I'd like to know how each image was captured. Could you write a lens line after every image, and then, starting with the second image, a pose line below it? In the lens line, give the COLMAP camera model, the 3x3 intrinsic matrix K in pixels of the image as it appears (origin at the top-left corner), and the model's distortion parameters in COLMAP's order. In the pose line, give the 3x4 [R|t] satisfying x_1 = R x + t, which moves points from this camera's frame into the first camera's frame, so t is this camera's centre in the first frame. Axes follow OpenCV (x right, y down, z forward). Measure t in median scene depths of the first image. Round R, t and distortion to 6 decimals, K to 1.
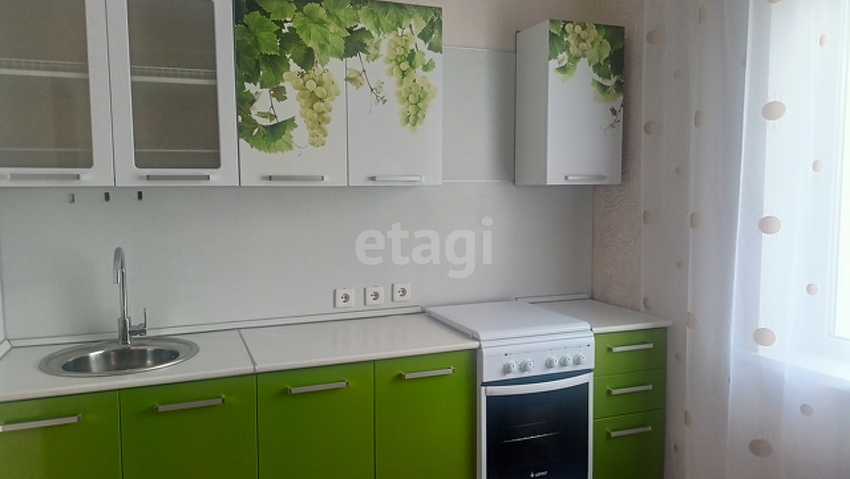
lens RADIAL K [[626.4, 0, 422.1], [0, 626.4, 241.9], [0, 0, 1]] dist [0.054991, -0.056526]
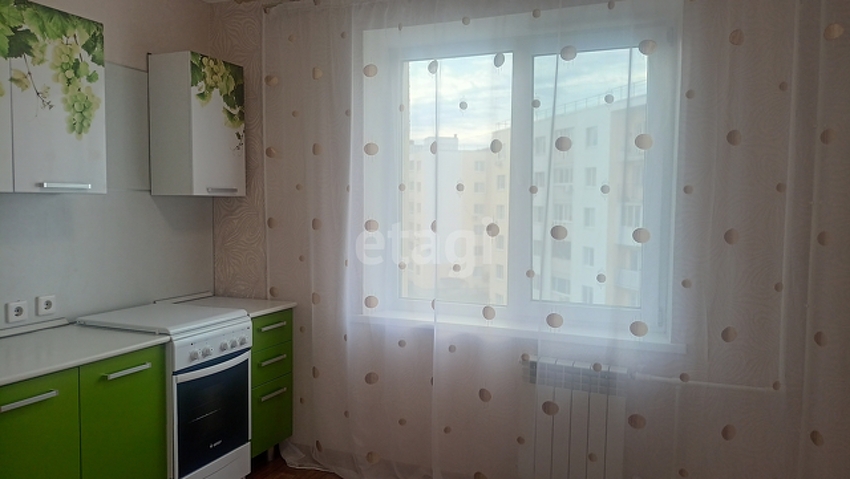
lens RADIAL K [[626.4, 0, 424.1], [0, 626.4, 239.8], [0, 0, 1]] dist [0.054991, -0.056526]
pose [[0.699276, -0.032431, 0.714116, -0.354369], [0.051198, 0.998677, -0.004781, 0.017561], [-0.713016, 0.039905, 0.700011, -0.097503]]
